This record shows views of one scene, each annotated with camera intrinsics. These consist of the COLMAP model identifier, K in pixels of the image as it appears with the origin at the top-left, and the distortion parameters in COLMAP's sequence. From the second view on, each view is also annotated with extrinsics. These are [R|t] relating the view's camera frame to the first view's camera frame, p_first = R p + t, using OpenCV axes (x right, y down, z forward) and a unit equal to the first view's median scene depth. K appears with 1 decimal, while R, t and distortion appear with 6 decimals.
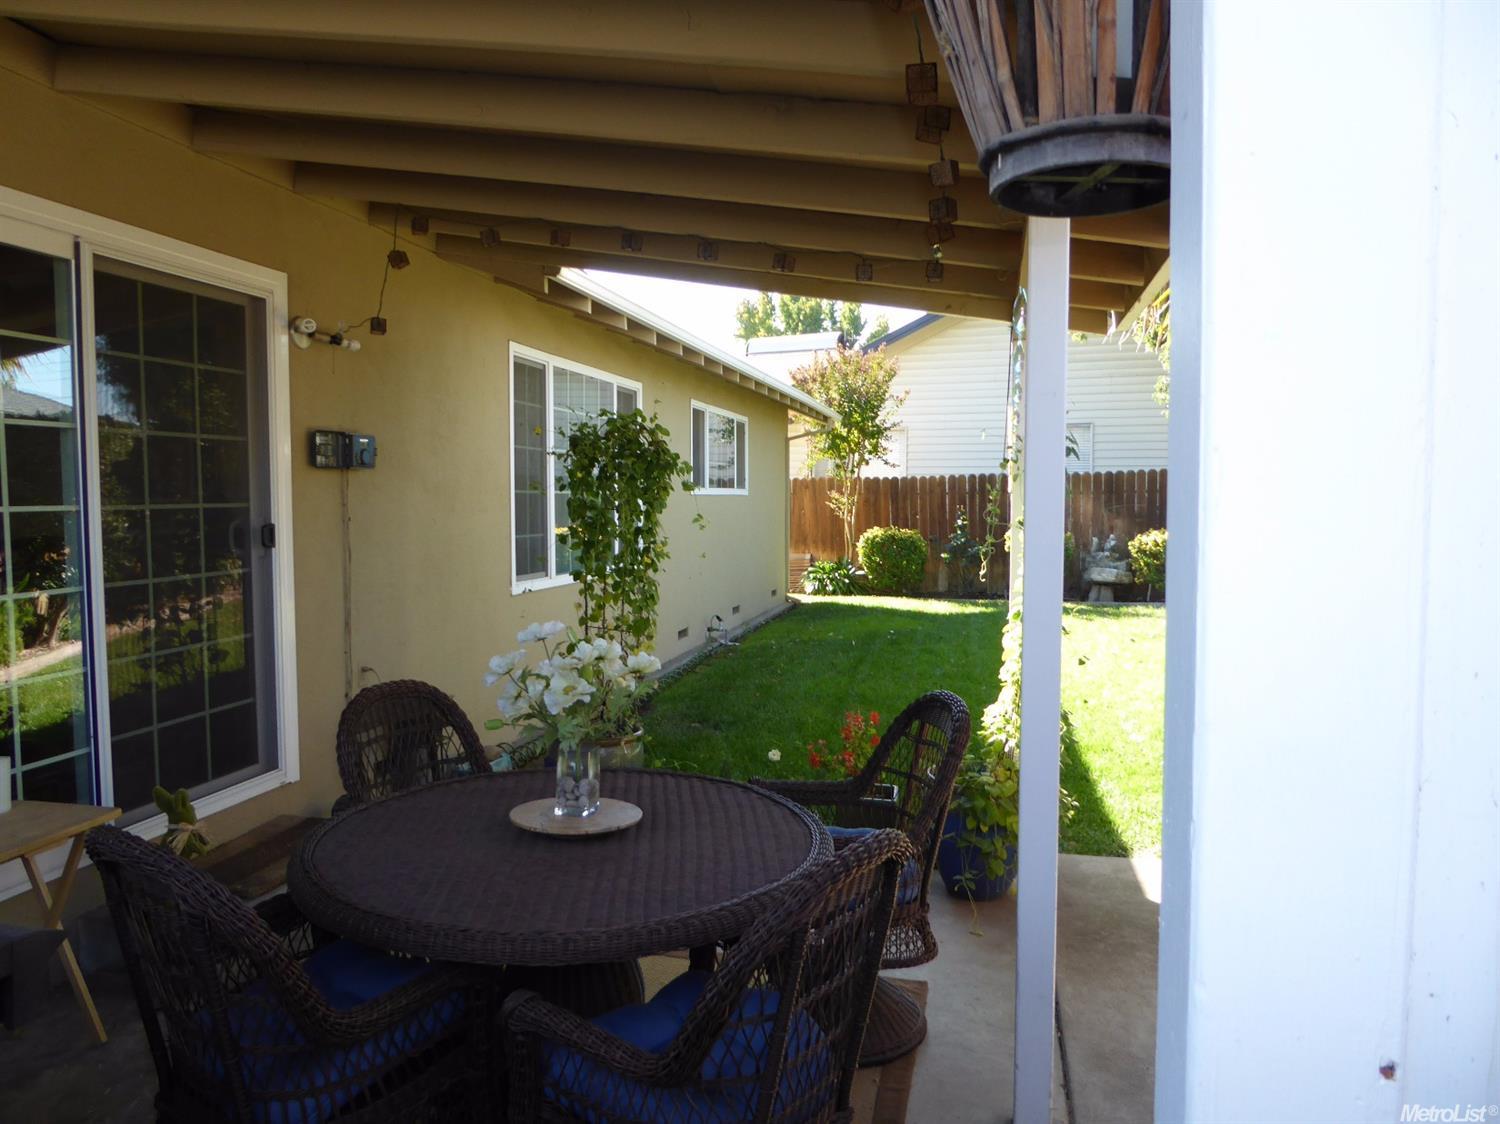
lens RADIAL K [[1068.7, 0, 750.0], [0, 1068.7, 562.0], [0, 0, 1]] dist [-0.023738, -0.001183]
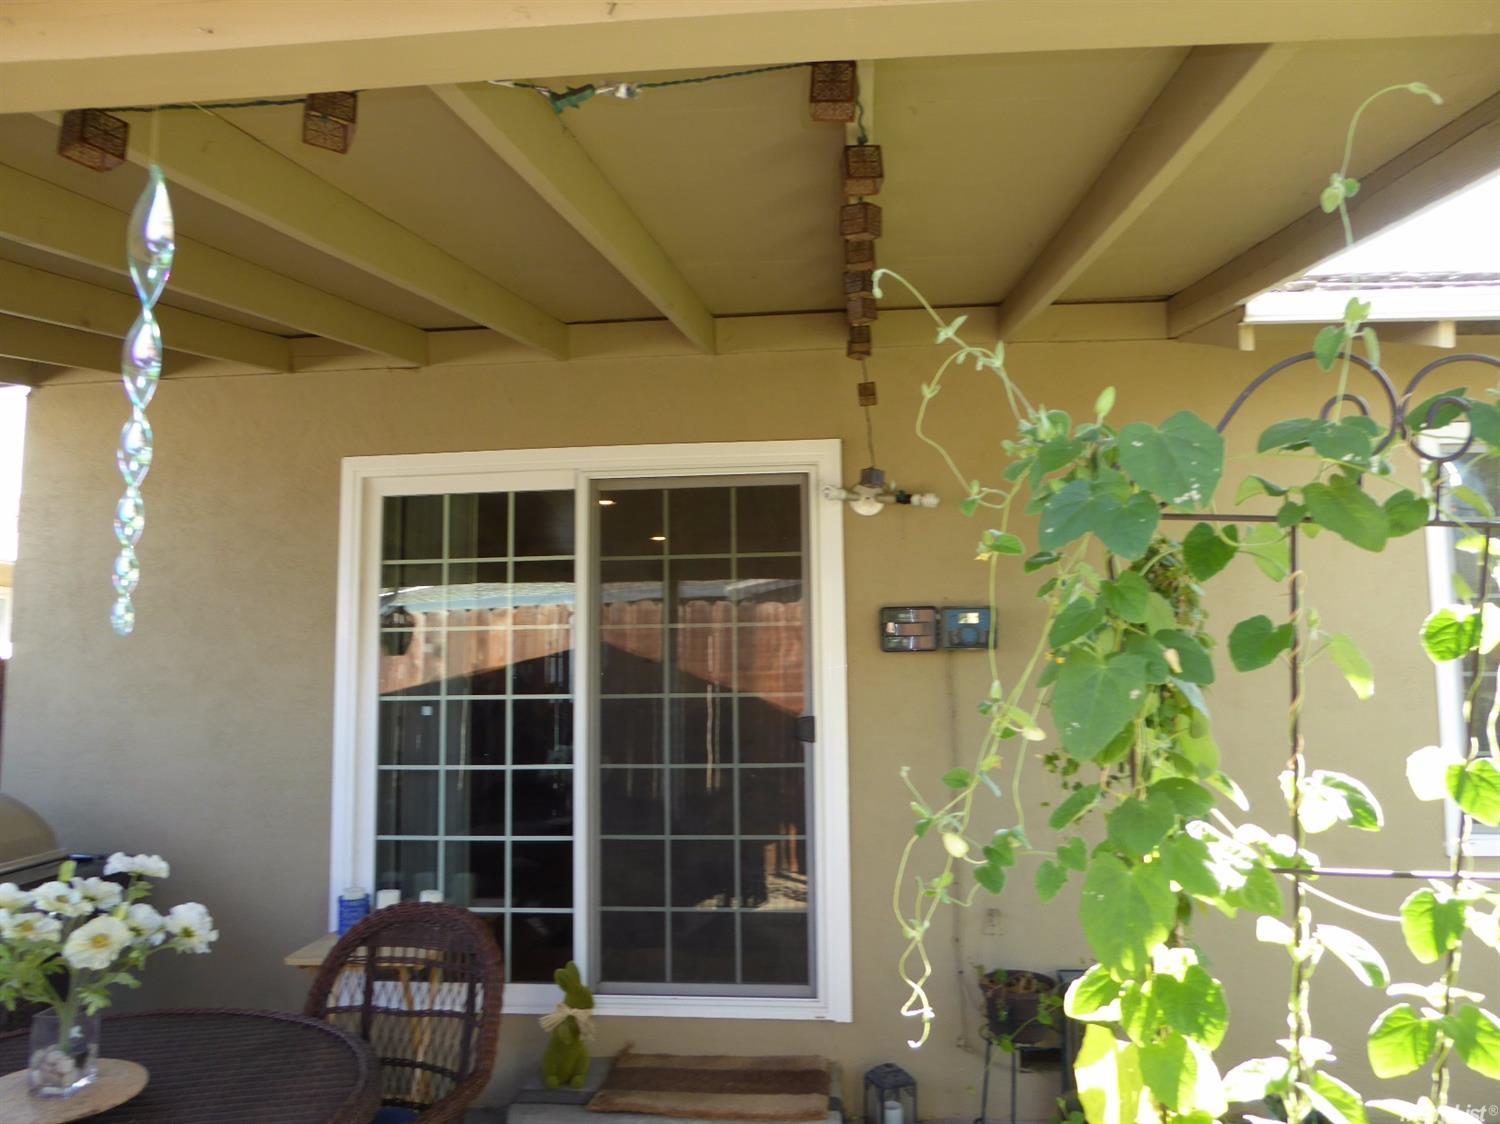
lens RADIAL K [[1068.7, 0, 750.0], [0, 1068.7, 562.0], [0, 0, 1]] dist [-0.023738, -0.001183]
pose [[0.103895, -0.086528, -0.990817, 0.456660], [-0.053150, 0.994302, -0.092406, -0.080983], [0.993167, 0.062263, 0.098704, 0.857231]]
